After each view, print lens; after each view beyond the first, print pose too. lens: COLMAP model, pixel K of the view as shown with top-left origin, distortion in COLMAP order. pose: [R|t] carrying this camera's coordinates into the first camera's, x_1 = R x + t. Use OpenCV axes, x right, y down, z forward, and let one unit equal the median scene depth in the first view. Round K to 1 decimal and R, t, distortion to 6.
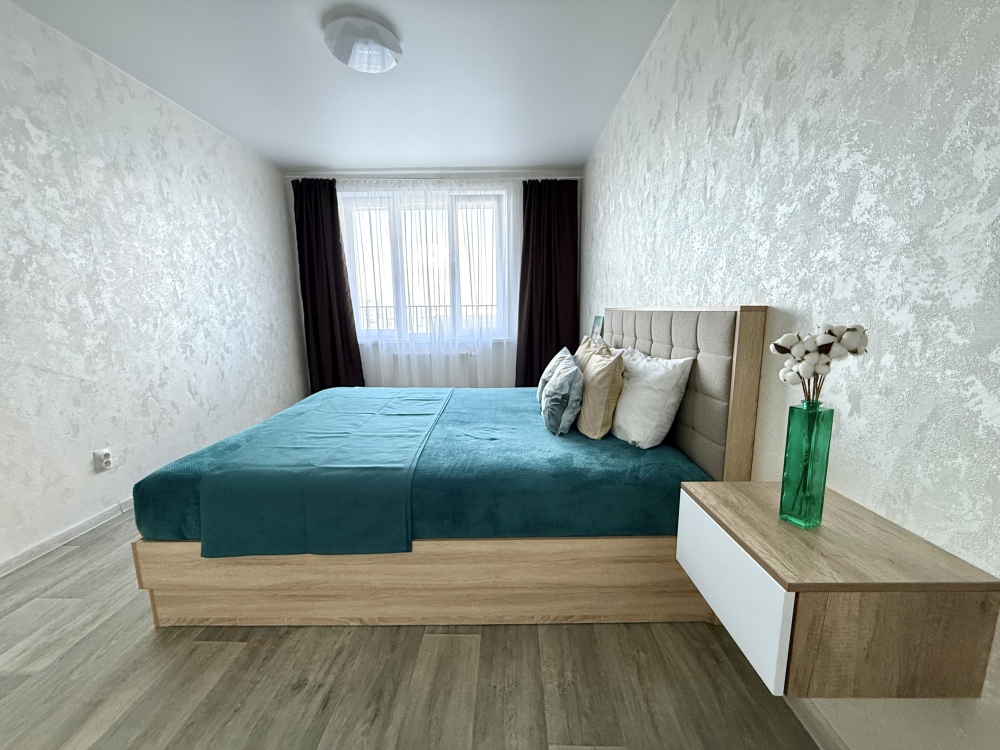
lens RADIAL K [[396.1, 0, 501.5], [0, 396.1, 375.0], [0, 0, 1]] dist [-0.009741, 0.000159]
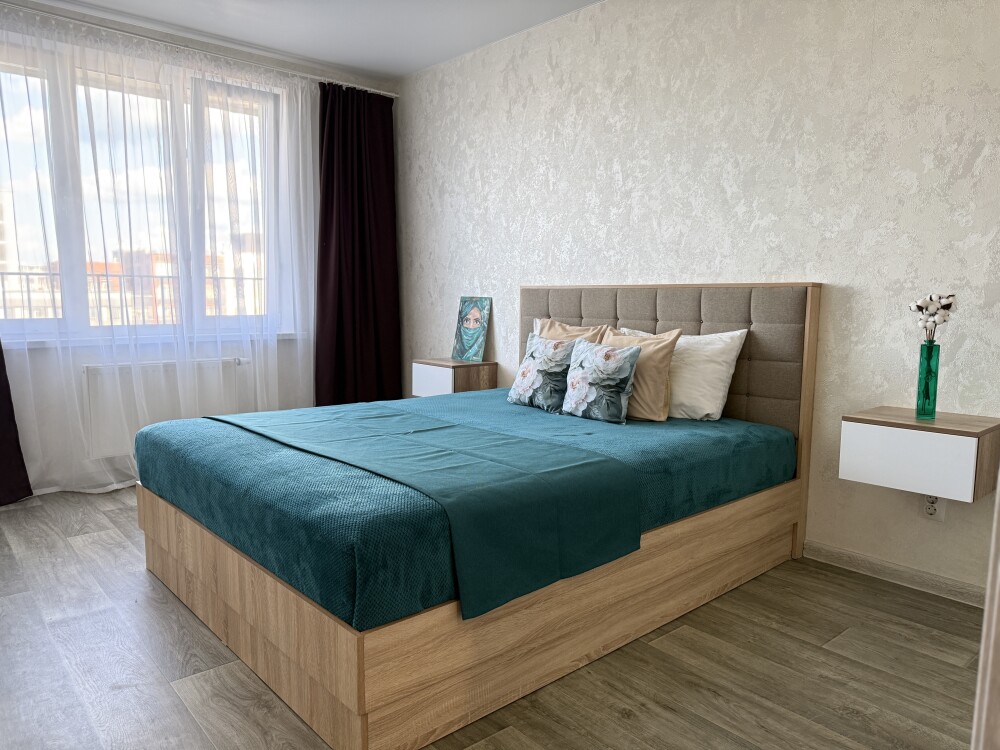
lens RADIAL K [[703.0, 0, 500.9], [0, 703.0, 380.0], [0, 0, 1]] dist [-0.002960, -0.005611]
pose [[0.746451, -0.061871, 0.662557, -1.414217], [0.090872, 0.995818, -0.009387, 0.055525], [-0.659206, 0.067215, 0.748952, 0.001249]]
